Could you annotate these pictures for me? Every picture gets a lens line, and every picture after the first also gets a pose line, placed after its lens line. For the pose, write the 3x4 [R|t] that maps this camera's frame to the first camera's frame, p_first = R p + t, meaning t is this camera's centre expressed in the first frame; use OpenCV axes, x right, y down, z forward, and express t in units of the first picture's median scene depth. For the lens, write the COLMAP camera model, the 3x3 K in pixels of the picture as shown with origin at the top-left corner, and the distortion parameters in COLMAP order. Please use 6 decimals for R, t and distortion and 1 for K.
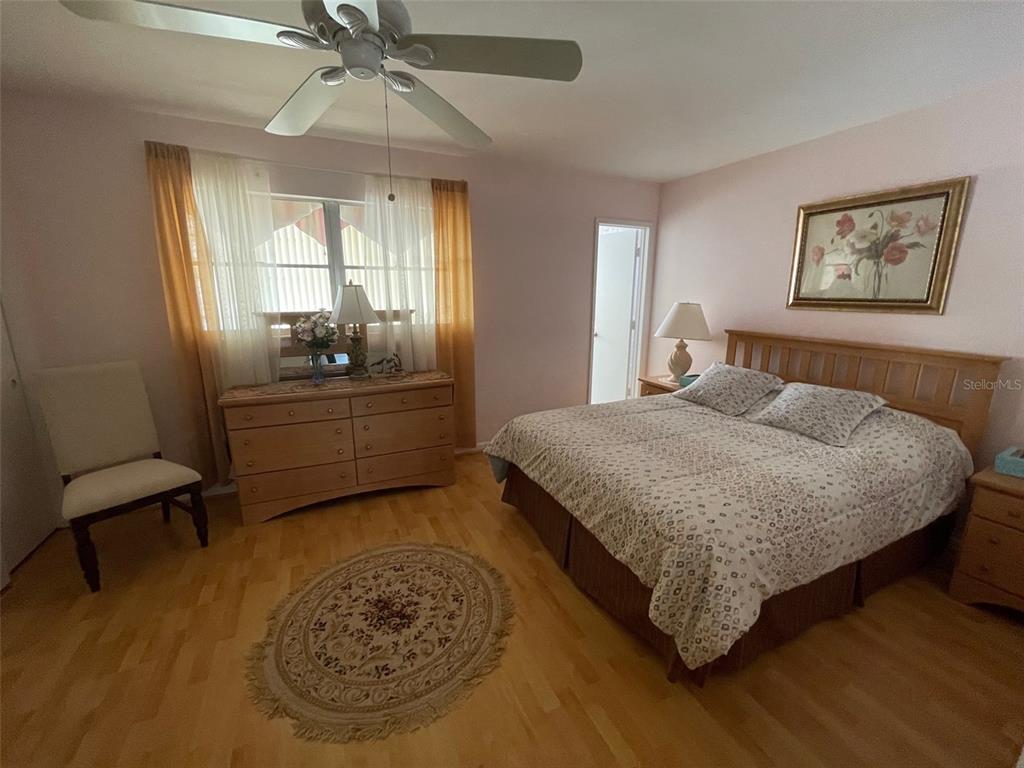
lens RADIAL K [[415.6, 0, 515.5], [0, 415.6, 383.5], [0, 0, 1]] dist [-0.000954, -0.001038]
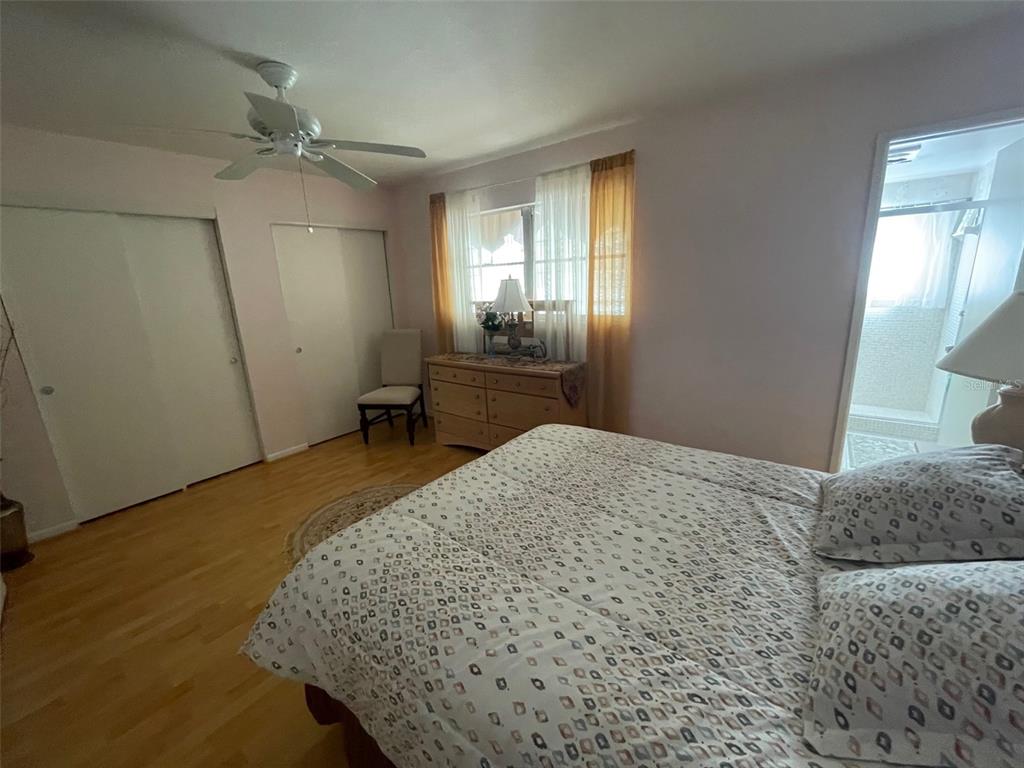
lens RADIAL K [[415.6, 0, 511.3], [0, 415.6, 386.5], [0, 0, 1]] dist [-0.000954, -0.001038]
pose [[0.455918, 0.195018, -0.868393, 0.763737], [-0.152541, 0.978383, 0.139633, -0.115340], [0.876853, 0.068804, 0.475810, 0.516087]]
